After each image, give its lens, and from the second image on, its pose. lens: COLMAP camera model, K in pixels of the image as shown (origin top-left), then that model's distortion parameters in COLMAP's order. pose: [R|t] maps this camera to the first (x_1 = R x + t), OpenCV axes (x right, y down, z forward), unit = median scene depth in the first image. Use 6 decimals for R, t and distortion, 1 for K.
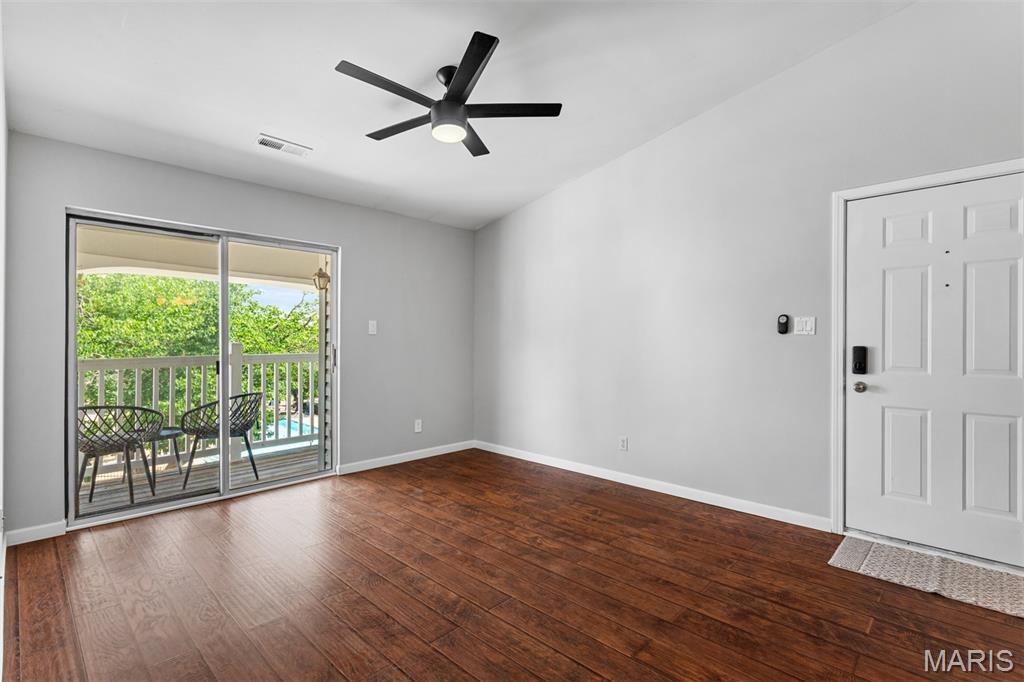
lens RADIAL K [[495.4, 0, 503.4], [0, 495.4, 339.2], [0, 0, 1]] dist [-0.016102, 0.001299]
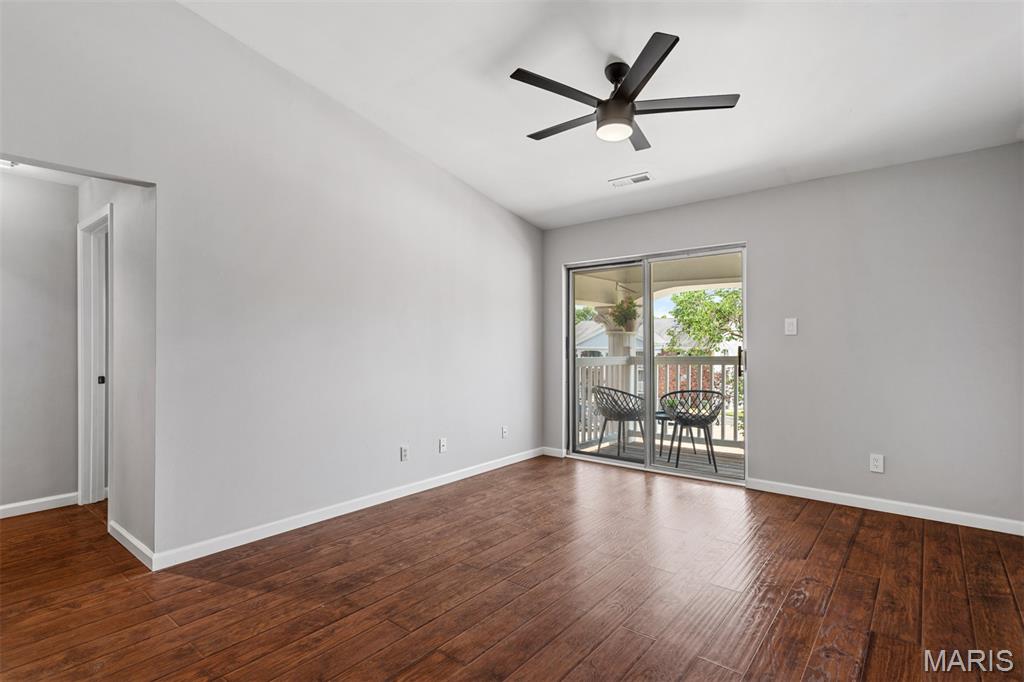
lens RADIAL K [[495.4, 0, 503.4], [0, 495.4, 339.2], [0, 0, 1]] dist [-0.016102, 0.001299]
pose [[0.075602, -0.006915, -0.997114, 0.851785], [0.001092, 0.999976, -0.006852, -0.007380], [0.997137, -0.000571, 0.075608, 0.681280]]
